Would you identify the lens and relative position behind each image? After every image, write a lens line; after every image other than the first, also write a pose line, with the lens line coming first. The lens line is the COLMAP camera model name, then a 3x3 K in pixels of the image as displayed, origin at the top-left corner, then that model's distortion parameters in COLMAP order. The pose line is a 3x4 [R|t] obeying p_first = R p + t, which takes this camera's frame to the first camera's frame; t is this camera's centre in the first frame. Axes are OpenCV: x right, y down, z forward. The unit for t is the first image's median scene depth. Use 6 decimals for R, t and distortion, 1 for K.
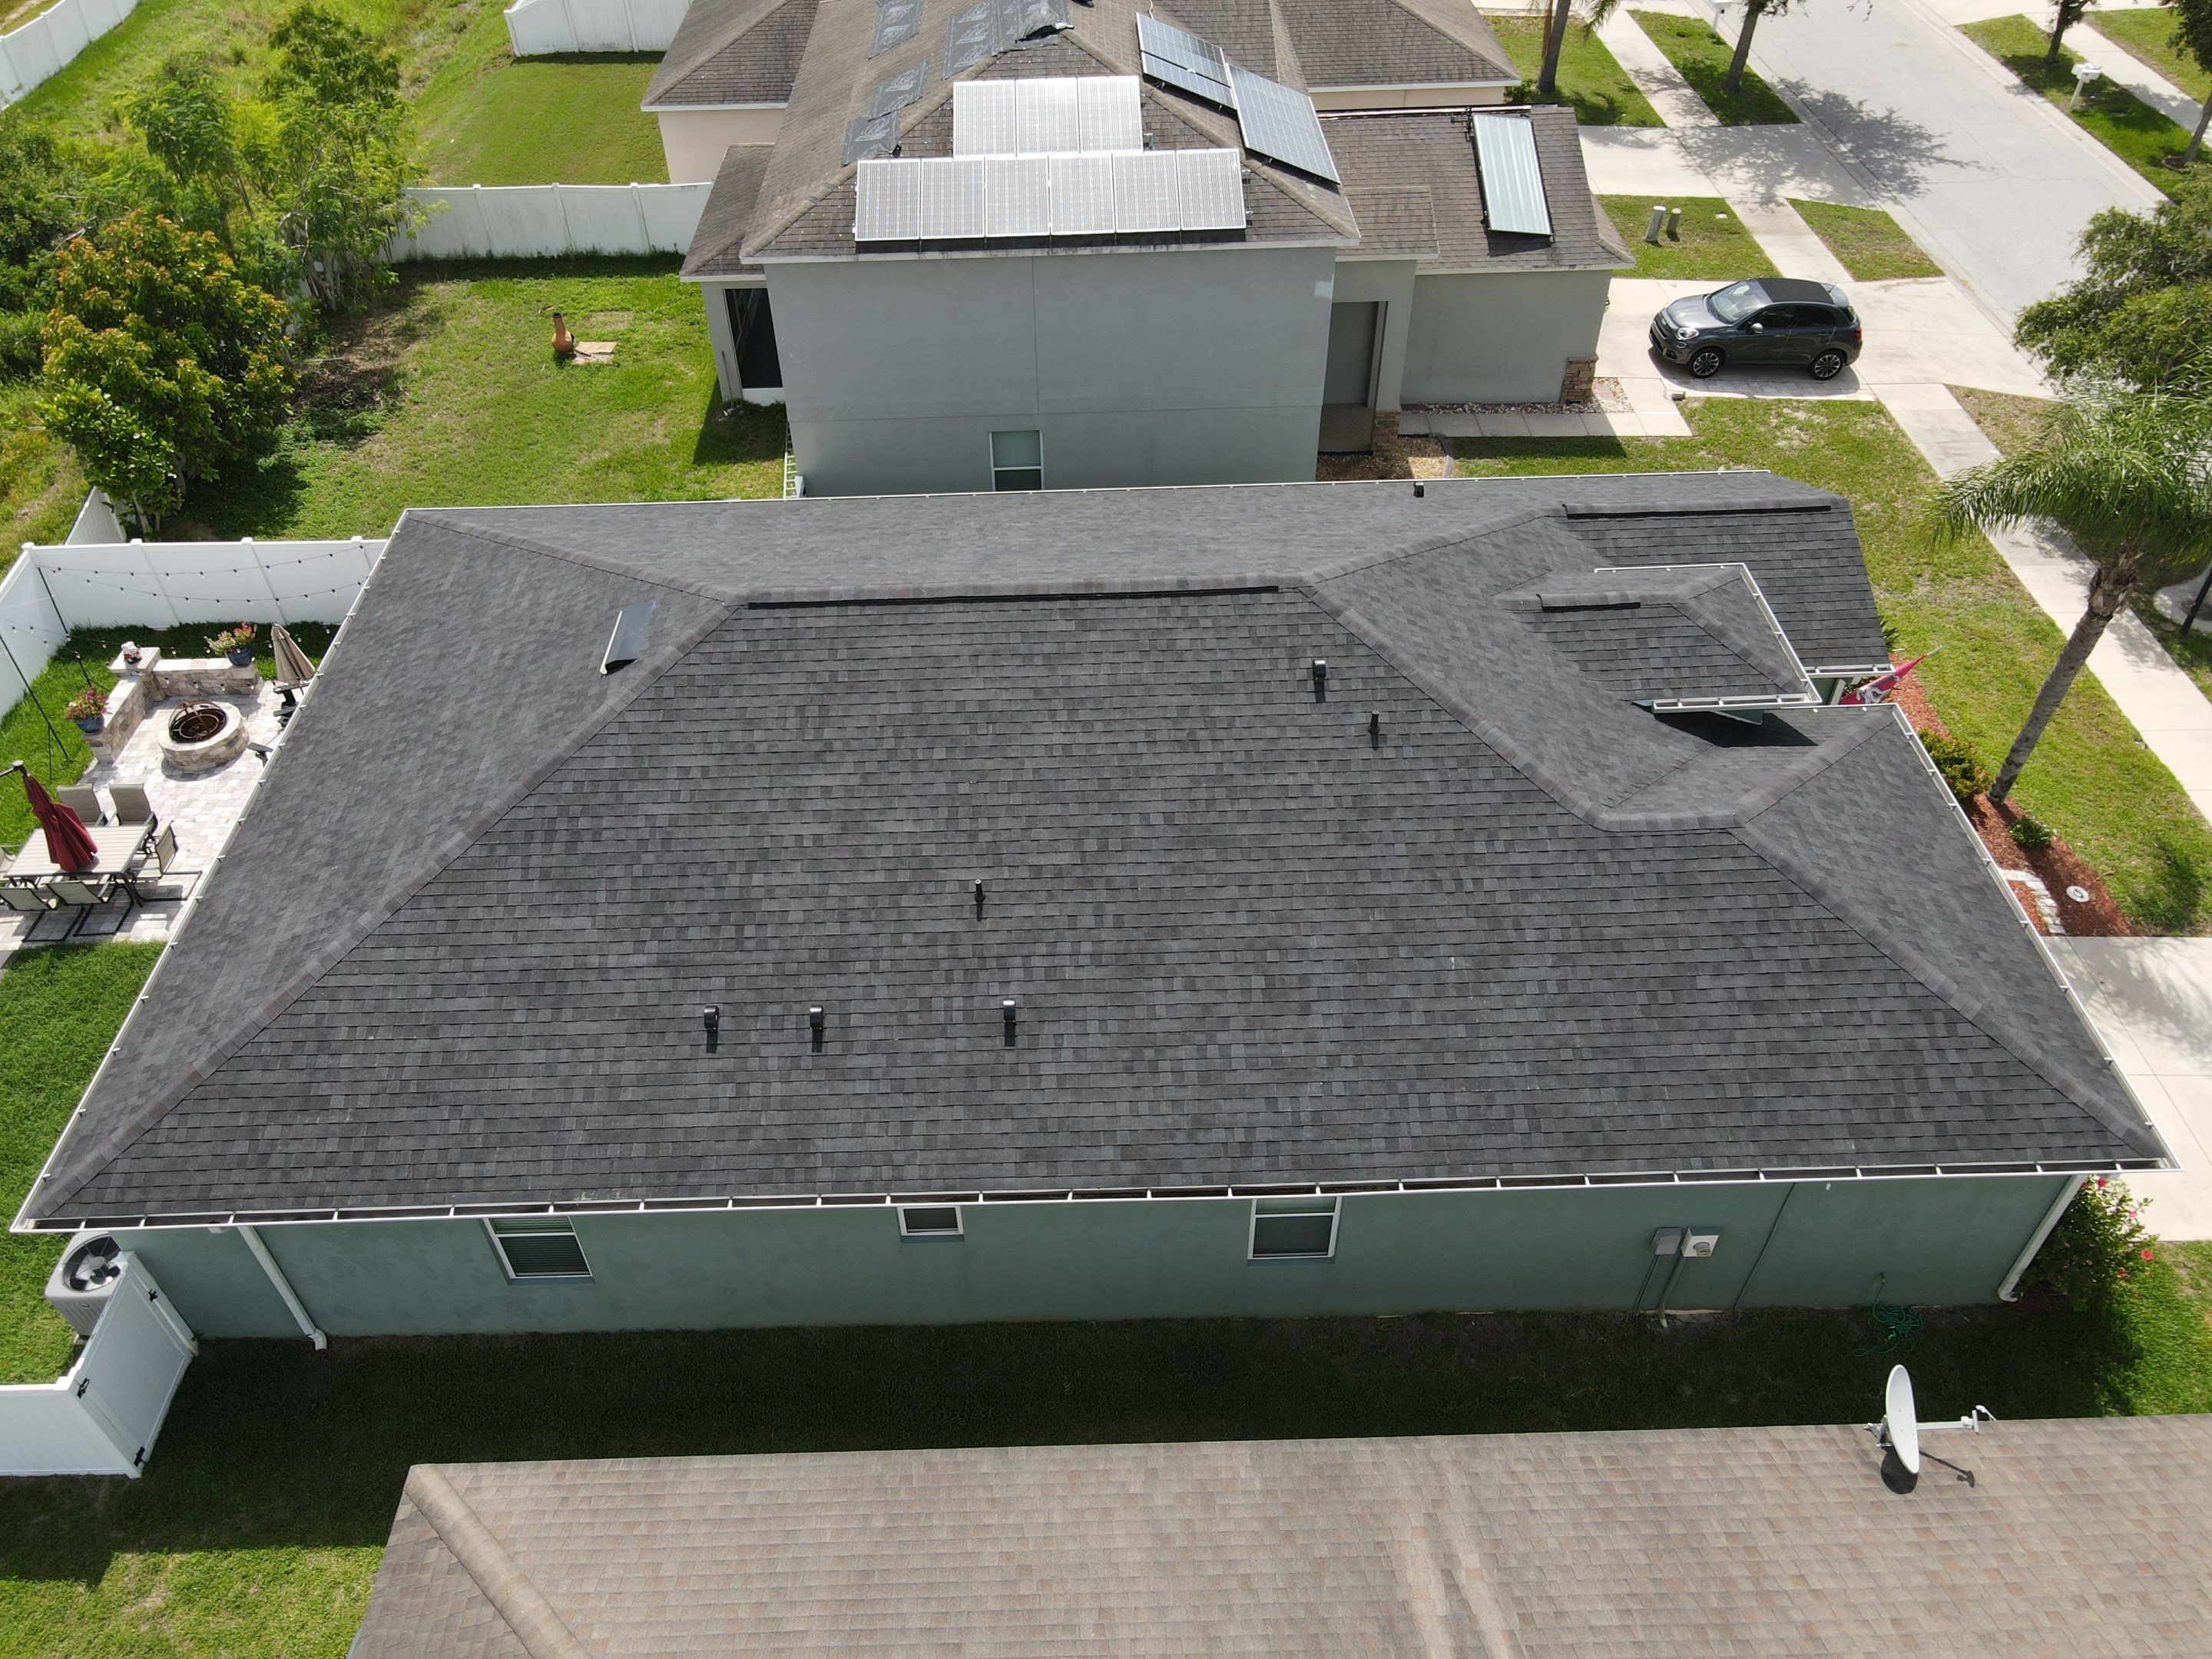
lens RADIAL K [[1631.4, 0, 1077.8], [0, 1631.4, 813.4], [0, 0, 1]] dist [-0.028731, 0.065705]
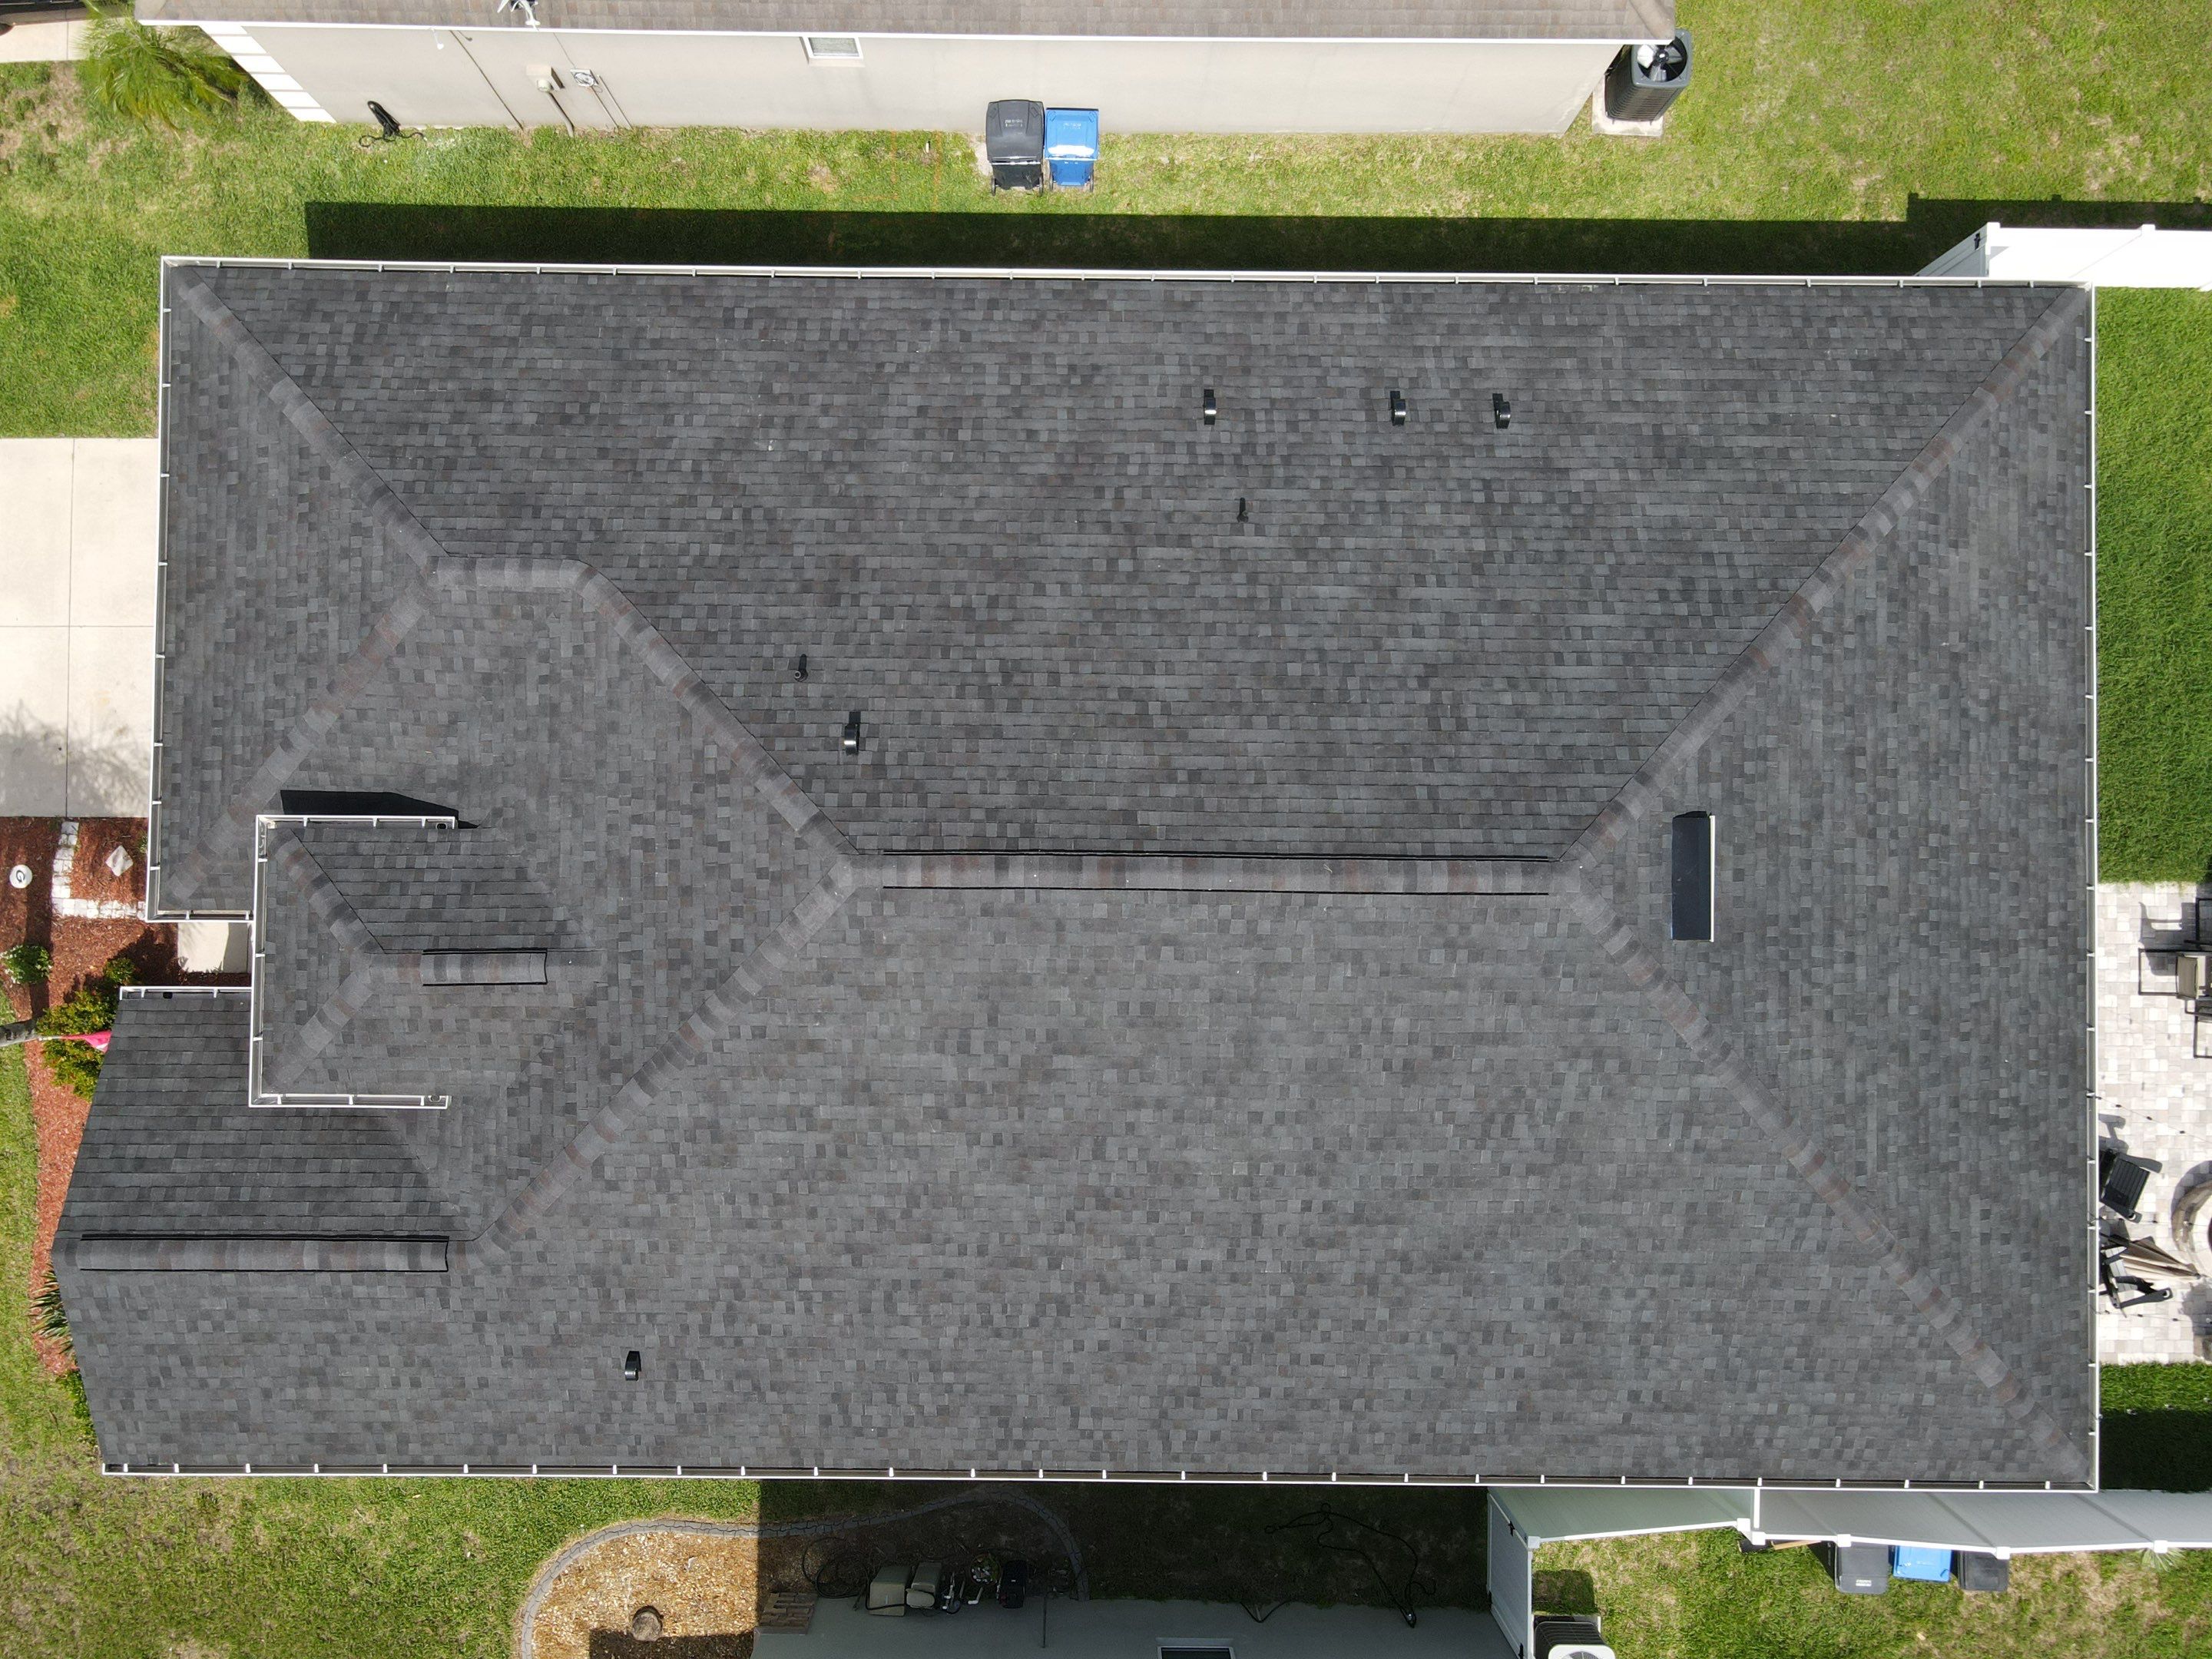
lens RADIAL K [[1621.8, 0, 1076.7], [0, 1621.8, 817.8], [0, 0, 1]] dist [-0.007930, 0.036930]
pose [[-0.999402, -0.026392, 0.022363, 0.010208], [0.034171, -0.652533, 0.756989, -0.673658], [-0.005386, 0.757300, 0.653045, 0.431565]]
